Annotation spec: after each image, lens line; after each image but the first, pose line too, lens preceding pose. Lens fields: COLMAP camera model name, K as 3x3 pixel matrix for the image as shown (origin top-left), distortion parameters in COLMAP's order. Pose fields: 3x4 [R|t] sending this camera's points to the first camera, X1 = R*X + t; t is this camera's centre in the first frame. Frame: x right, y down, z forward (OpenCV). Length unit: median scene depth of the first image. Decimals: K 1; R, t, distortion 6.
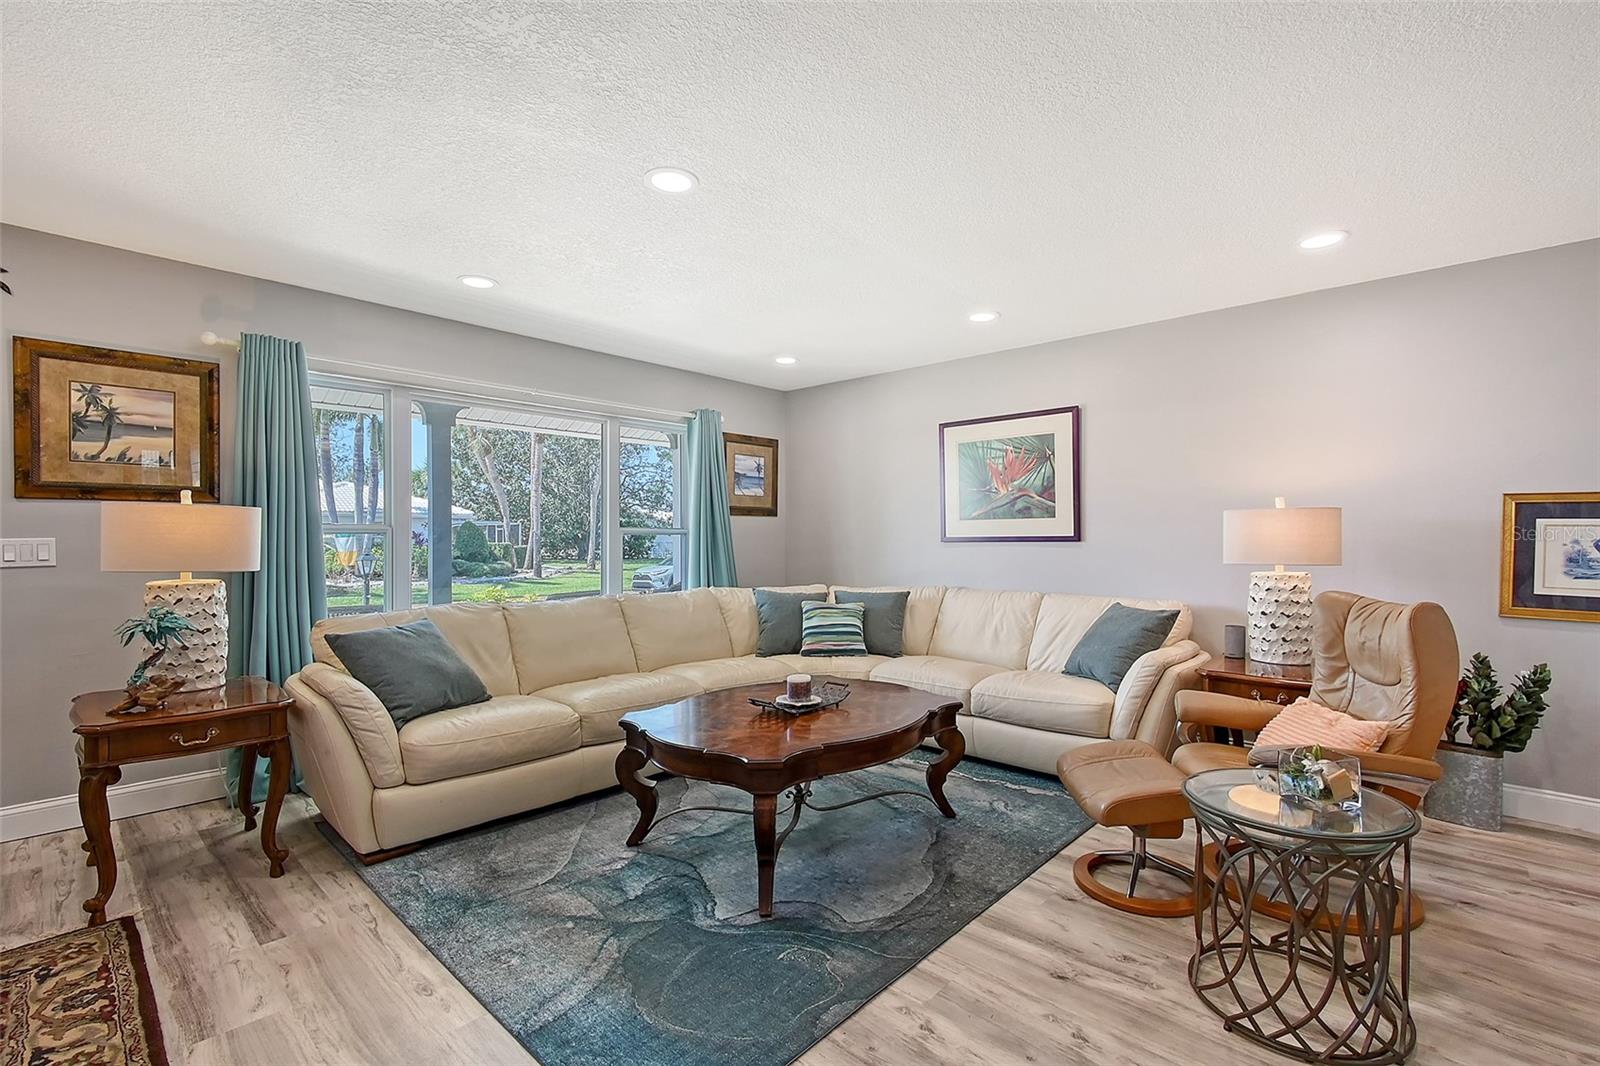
lens RADIAL K [[726.2, 0, 799.5], [0, 726.2, 540.1], [0, 0, 1]] dist [0.004709, 0.001255]
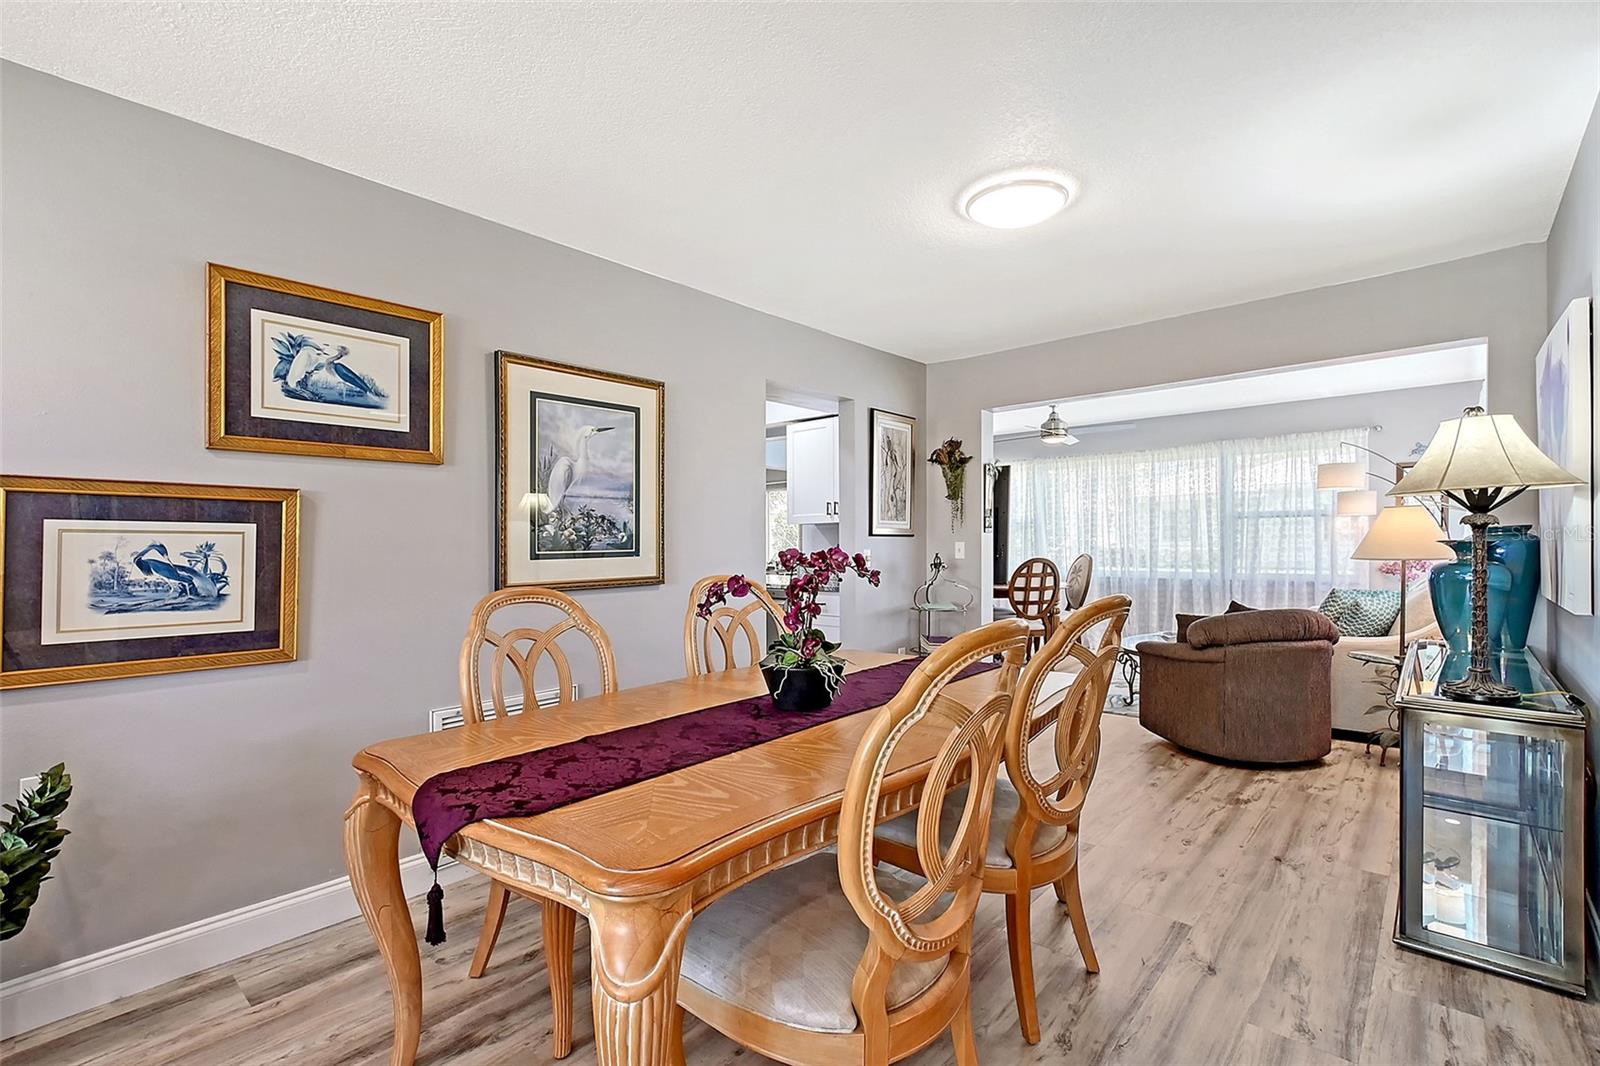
lens RADIAL K [[726.2, 0, 800.0], [0, 726.2, 536.6], [0, 0, 1]] dist [0.004709, 0.001255]
pose [[0.014249, -0.002347, 0.999896, 0.435870], [0.012633, 0.999918, 0.002167, -0.008602], [-0.999819, 0.012601, 0.014278, 0.389355]]
